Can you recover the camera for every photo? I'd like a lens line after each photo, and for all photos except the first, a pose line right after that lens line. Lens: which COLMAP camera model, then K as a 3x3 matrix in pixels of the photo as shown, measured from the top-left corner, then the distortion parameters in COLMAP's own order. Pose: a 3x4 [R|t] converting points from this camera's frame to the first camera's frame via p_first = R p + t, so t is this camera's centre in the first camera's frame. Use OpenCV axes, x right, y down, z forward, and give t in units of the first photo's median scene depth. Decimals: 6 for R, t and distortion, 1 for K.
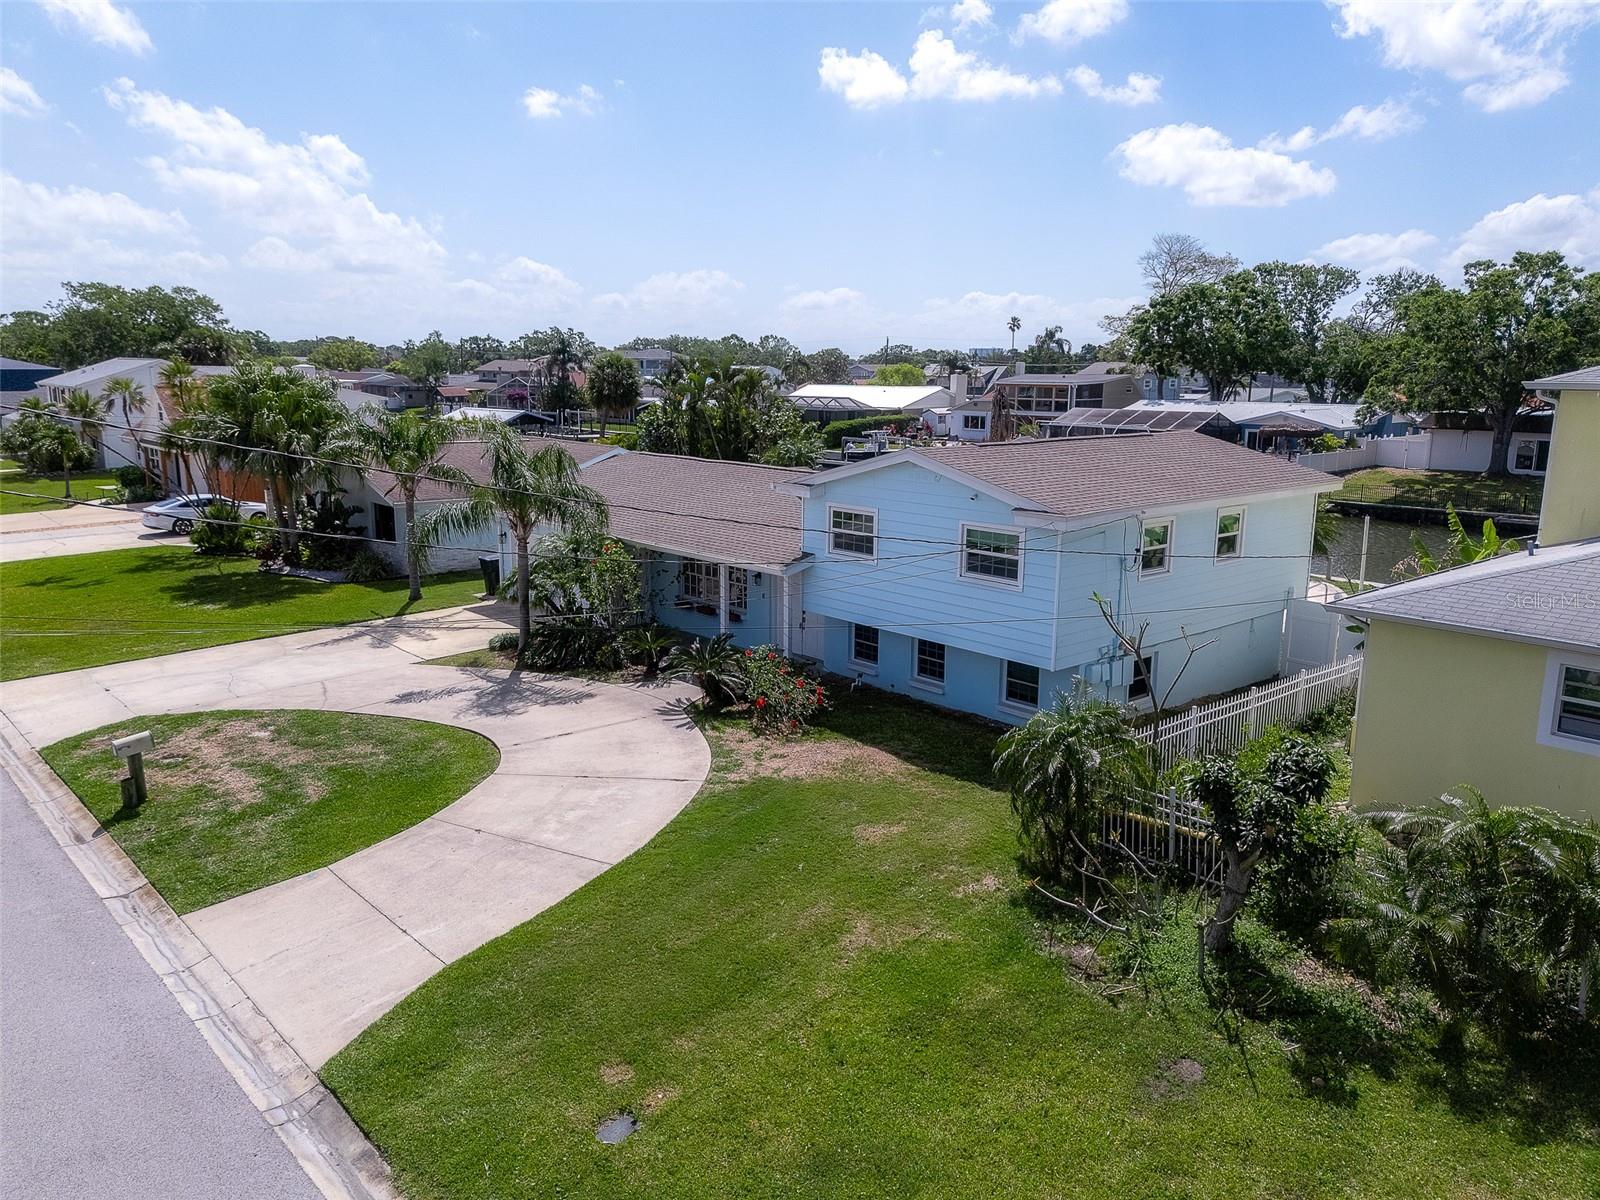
lens RADIAL K [[1166.8, 0, 803.7], [0, 1166.8, 595.0], [0, 0, 1]] dist [0.087534, -0.081847]
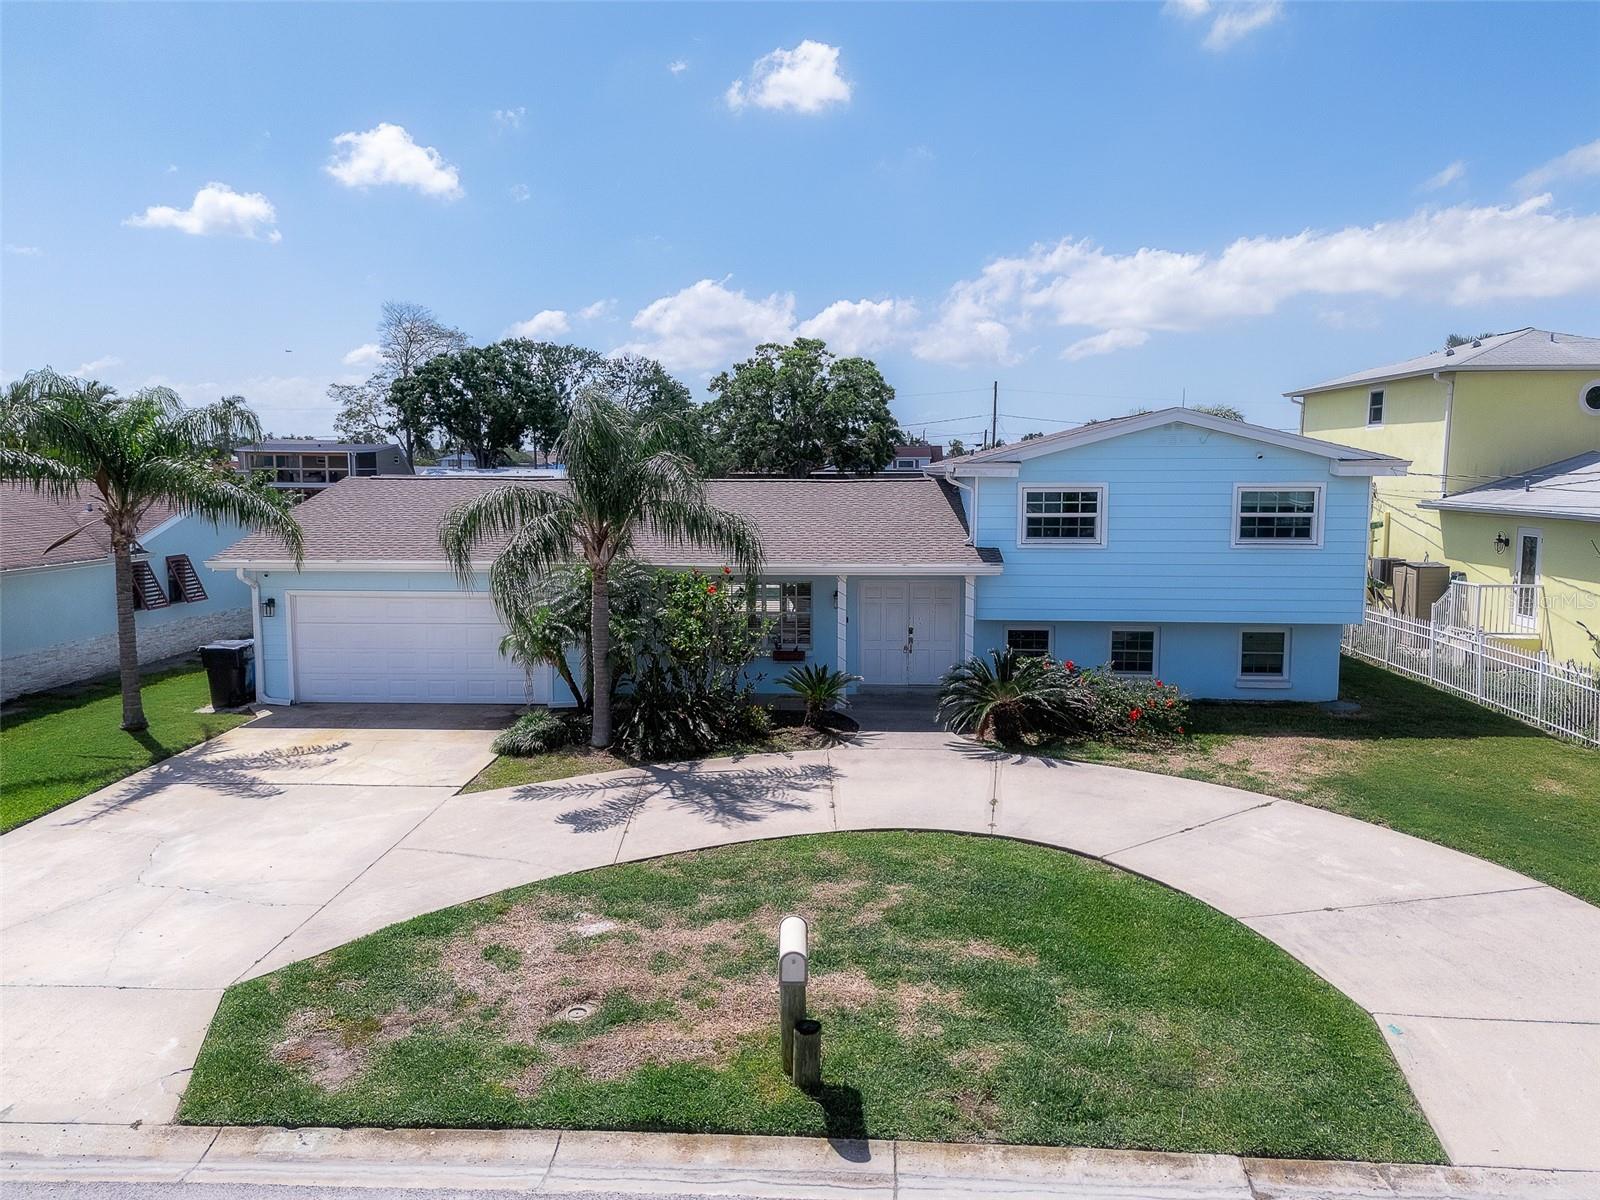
lens RADIAL K [[1166.8, 0, 804.4], [0, 1166.8, 606.9], [0, 0, 1]] dist [0.087534, -0.081847]
pose [[0.713361, -0.091541, 0.694792, -0.763158], [0.140478, 0.989988, -0.013799, -0.001838], [-0.686573, 0.107447, 0.719078, 0.569893]]
